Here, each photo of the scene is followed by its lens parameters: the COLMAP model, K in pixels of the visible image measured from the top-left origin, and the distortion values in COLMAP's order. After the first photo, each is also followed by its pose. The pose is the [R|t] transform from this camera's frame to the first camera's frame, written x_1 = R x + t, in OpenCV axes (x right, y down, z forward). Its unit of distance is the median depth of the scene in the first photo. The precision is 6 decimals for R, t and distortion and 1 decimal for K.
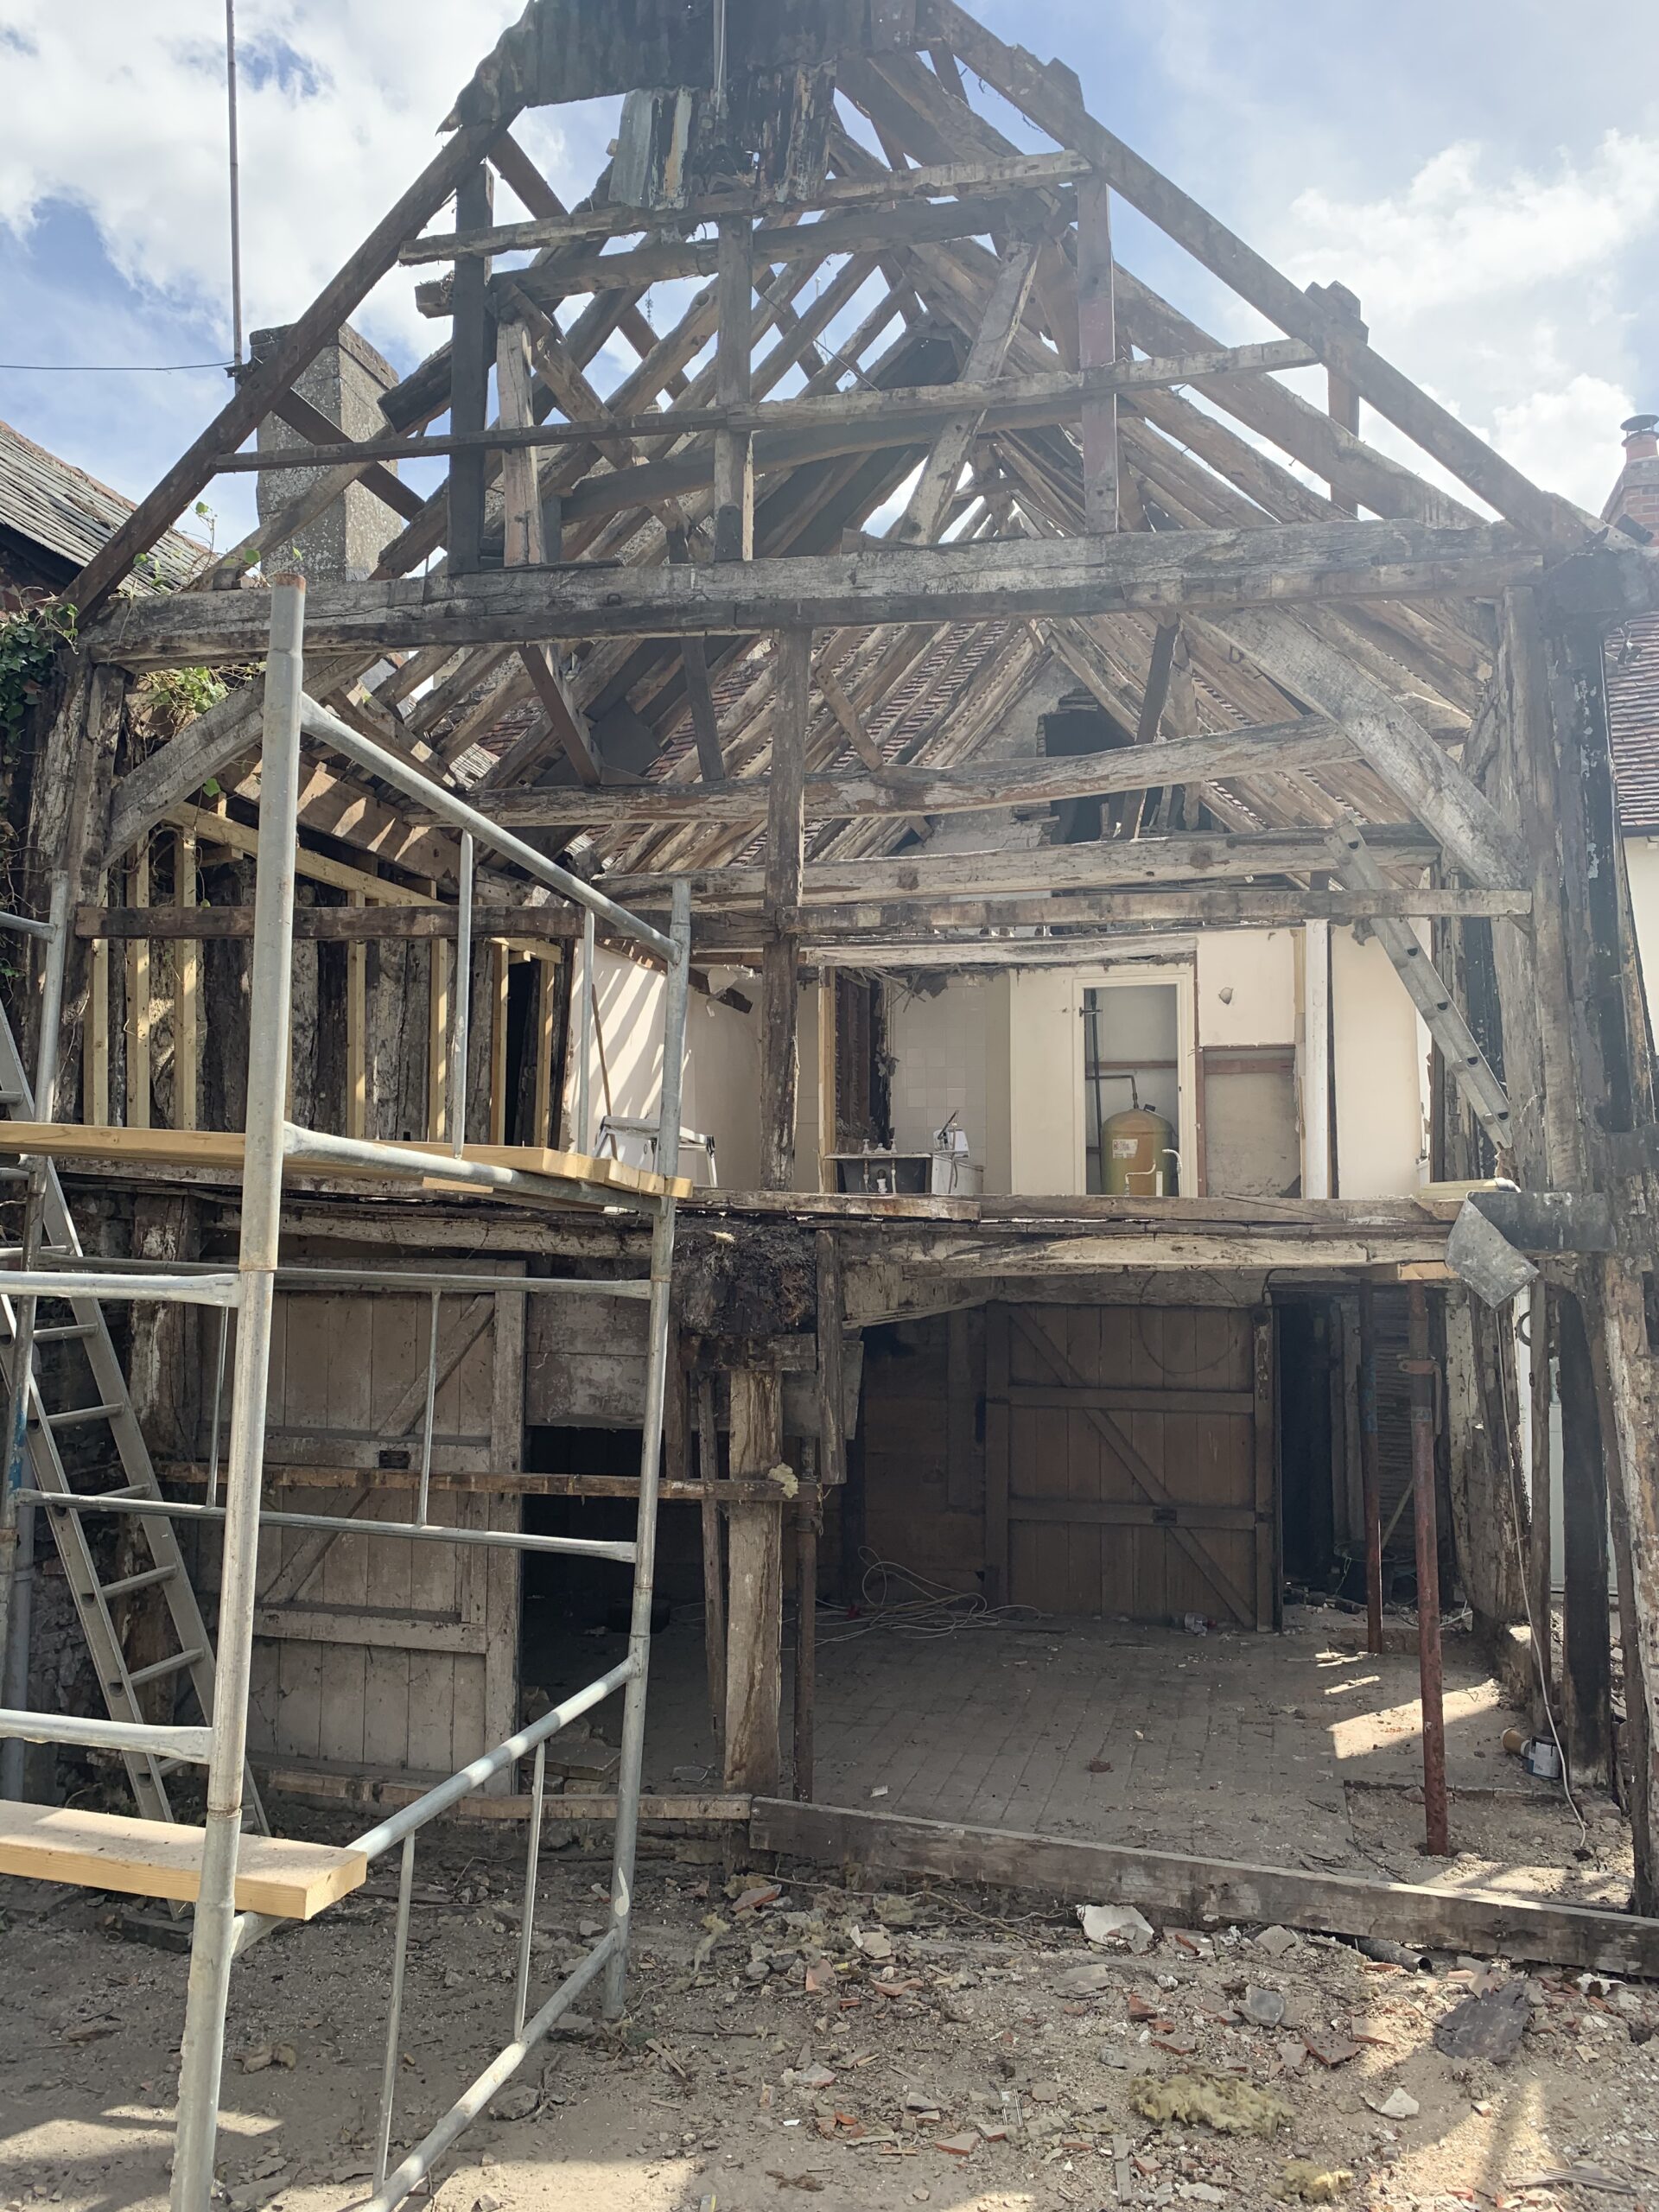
lens RADIAL K [[1515.2, 0, 829.5], [0, 1515.2, 1106.0], [0, 0, 1]] dist [-0.000824, -0.000357]
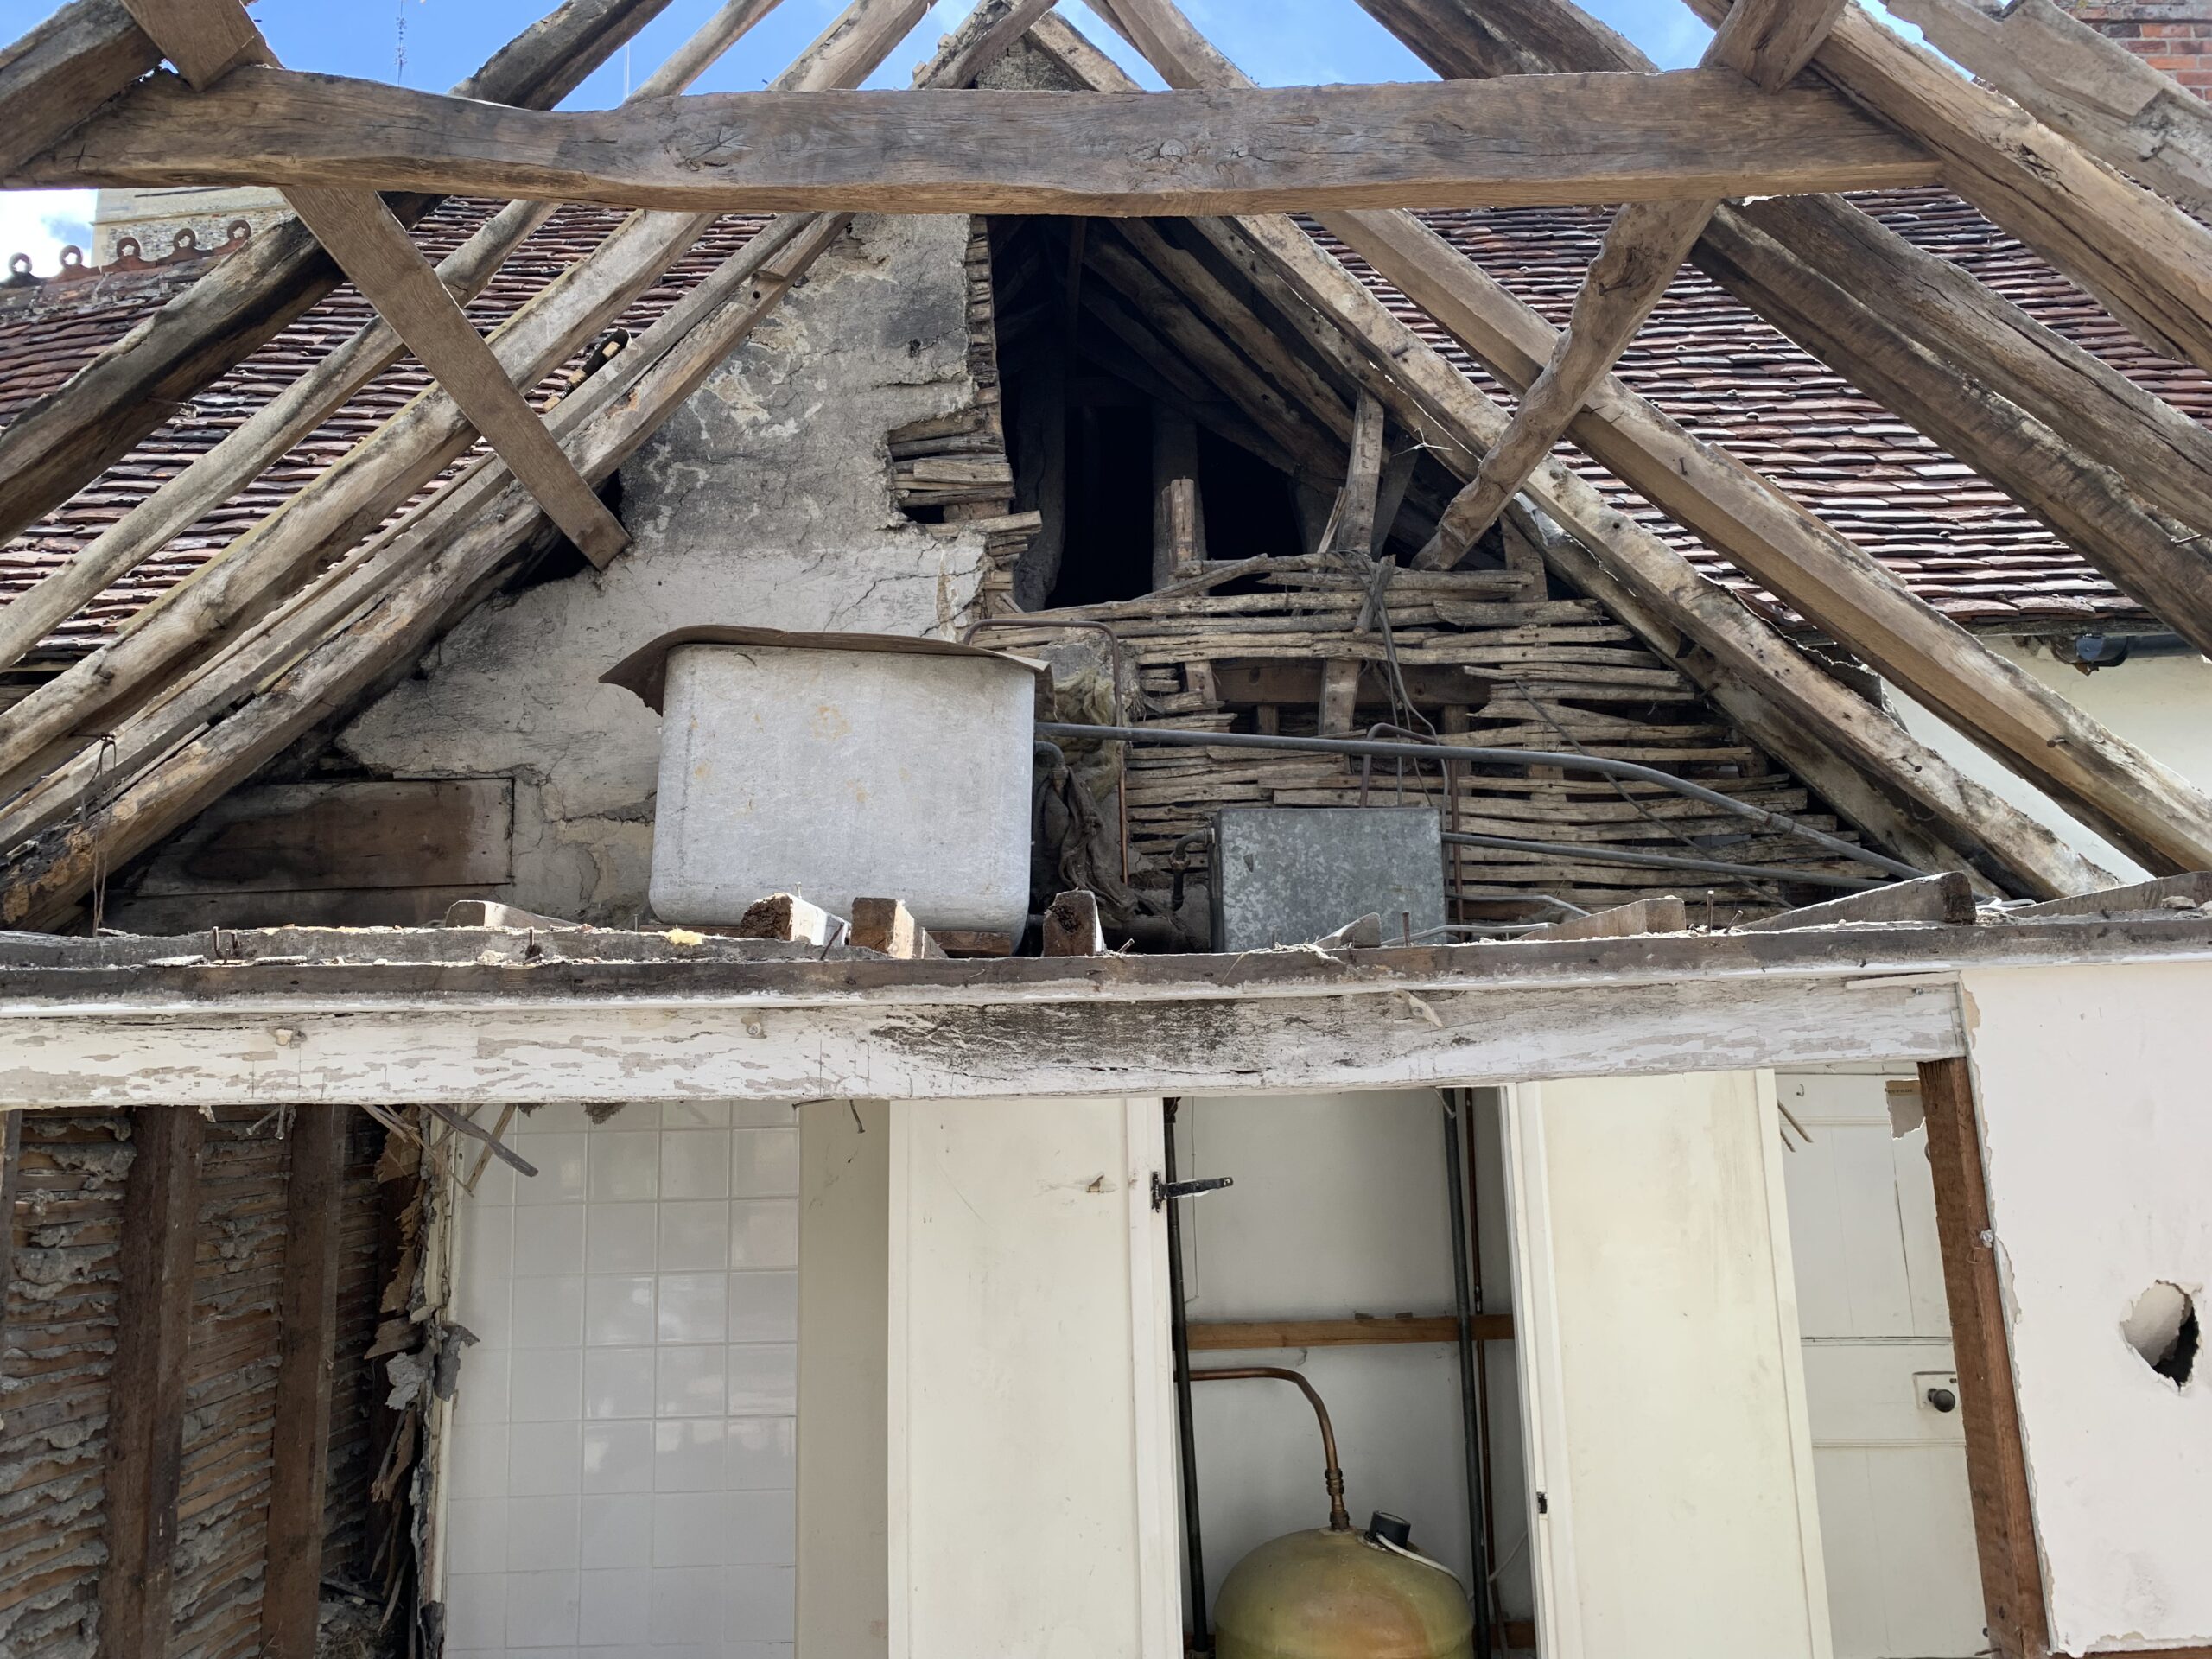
lens RADIAL K [[1515.2, 0, 1106.0], [0, 1515.2, 829.5], [0, 0, 1]] dist [-0.000824, -0.000357]
pose [[0.967364, 0.011827, 0.253115, 0.086743], [0.012266, 0.995554, -0.093395, -0.095600], [-0.253094, 0.093451, 0.962918, 0.708009]]
